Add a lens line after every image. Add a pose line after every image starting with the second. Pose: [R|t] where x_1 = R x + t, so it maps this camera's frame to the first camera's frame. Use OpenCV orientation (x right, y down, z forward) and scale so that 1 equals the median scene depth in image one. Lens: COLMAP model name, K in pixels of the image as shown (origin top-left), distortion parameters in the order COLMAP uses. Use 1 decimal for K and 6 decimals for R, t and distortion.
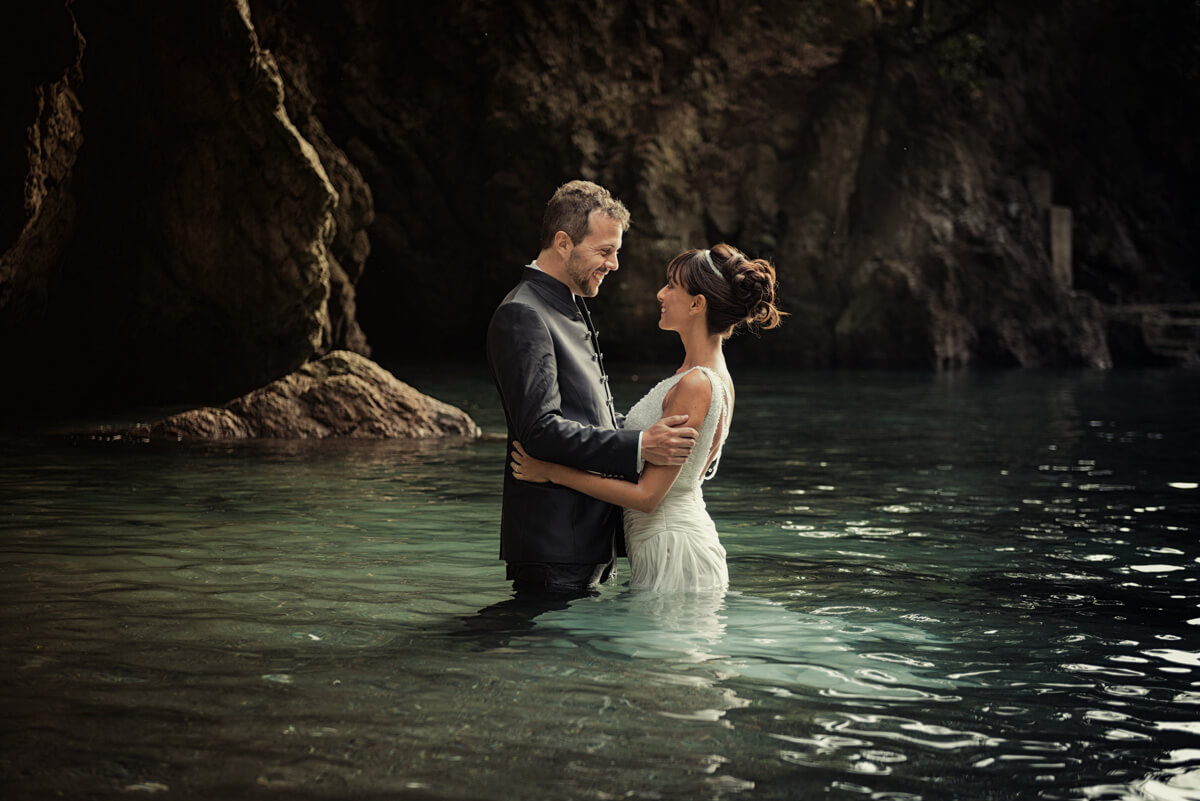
lens RADIAL K [[2092.5, 0, 499.9], [0, 2092.5, 525.6], [0, 0, 1]] dist [-0.010360, 0.175263]
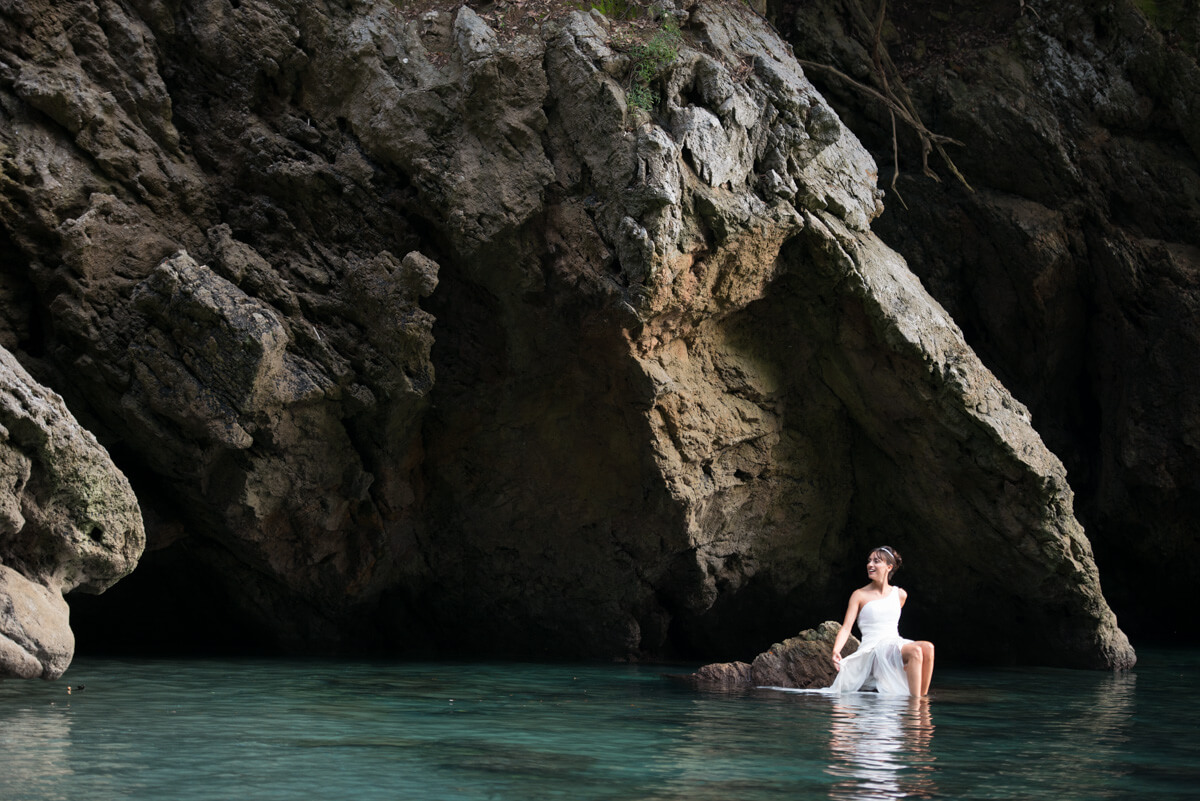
lens RADIAL K [[3564.7, 0, 600.0], [0, 3564.7, 400.5], [0, 0, 1]] dist [0.342590, -0.030182]
pose [[0.722463, -0.004703, -0.691393, 1.044326], [-0.089469, 0.990934, -0.100230, 0.008975], [0.685596, 0.134271, 0.715492, -0.498792]]
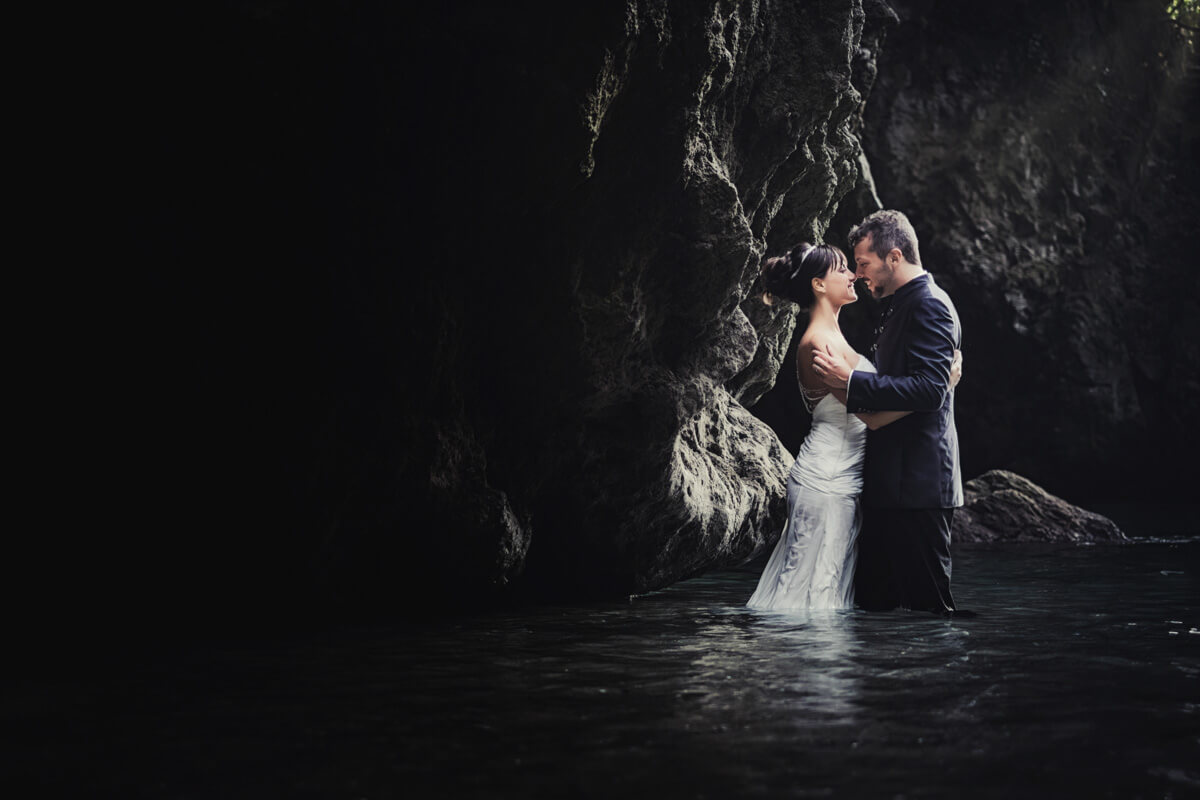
lens RADIAL K [[2067.8, 0, 601.7], [0, 2067.8, 331.1], [0, 0, 1]] dist [-0.034960, 0.004396]
pose [[0.994780, -0.018050, -0.100430, -0.148543], [0.000819, 0.985611, -0.169028, 0.031101], [0.102036, 0.168063, 0.980481, -0.159597]]
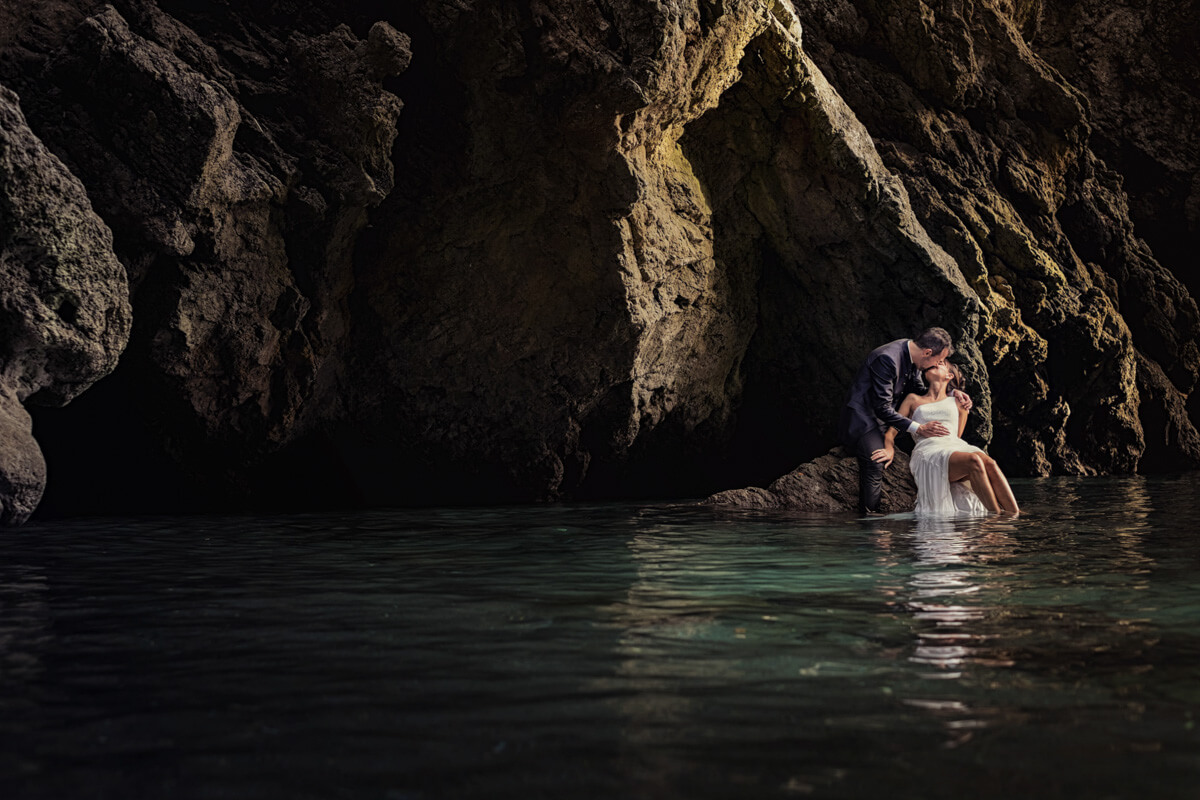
lens RADIAL K [[1893.8, 0, 600.0], [0, 1893.8, 400.0], [0, 0, 1]] dist [-0.027835, 0.096563]
pose [[0.867845, -0.032149, -0.495794, 0.241959], [-0.030973, 0.992463, -0.118569, 0.017065], [0.495869, 0.118255, 0.860308, 0.060258]]
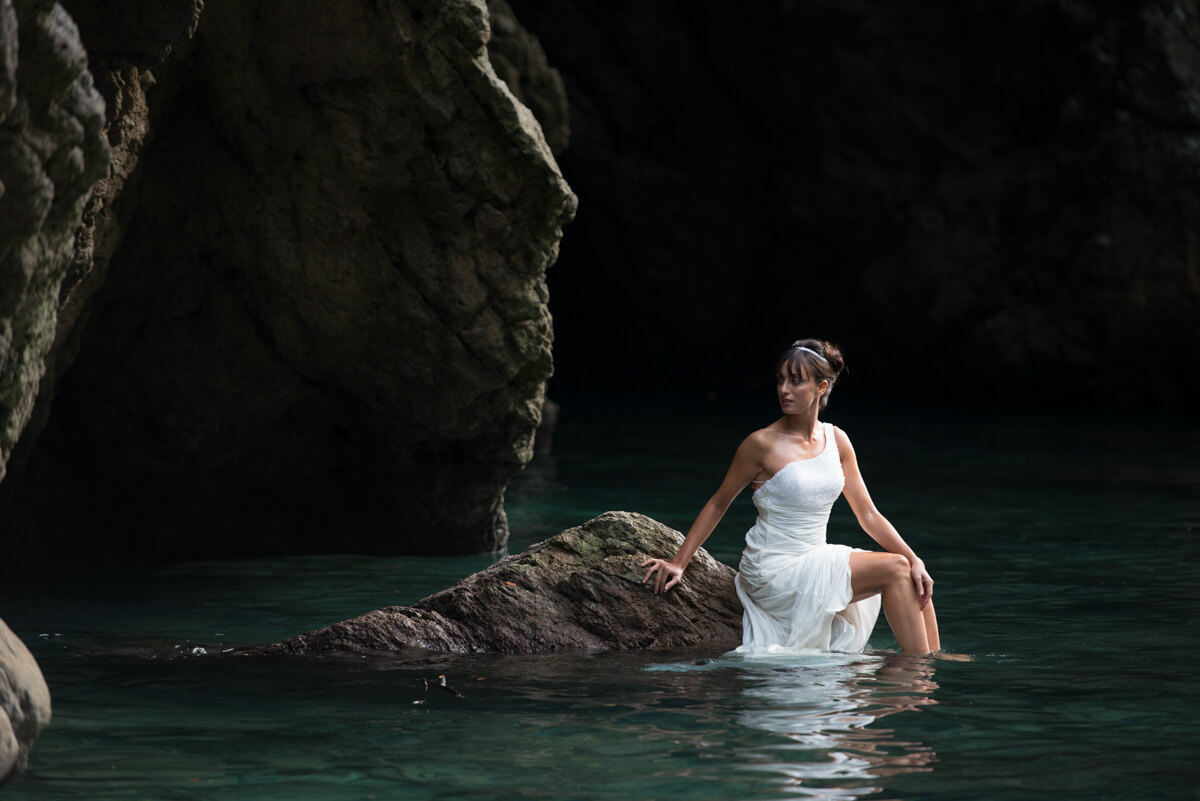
lens RADIAL K [[5982.2, 0, 600.0], [0, 5982.2, 400.5], [0, 0, 1]] dist [1.907943, -3.525858]
pose [[0.999701, 0.002370, -0.024331, -0.033313], [-0.003863, 0.998100, -0.061499, -0.007791], [0.024139, 0.061574, 0.997811, -0.576371]]
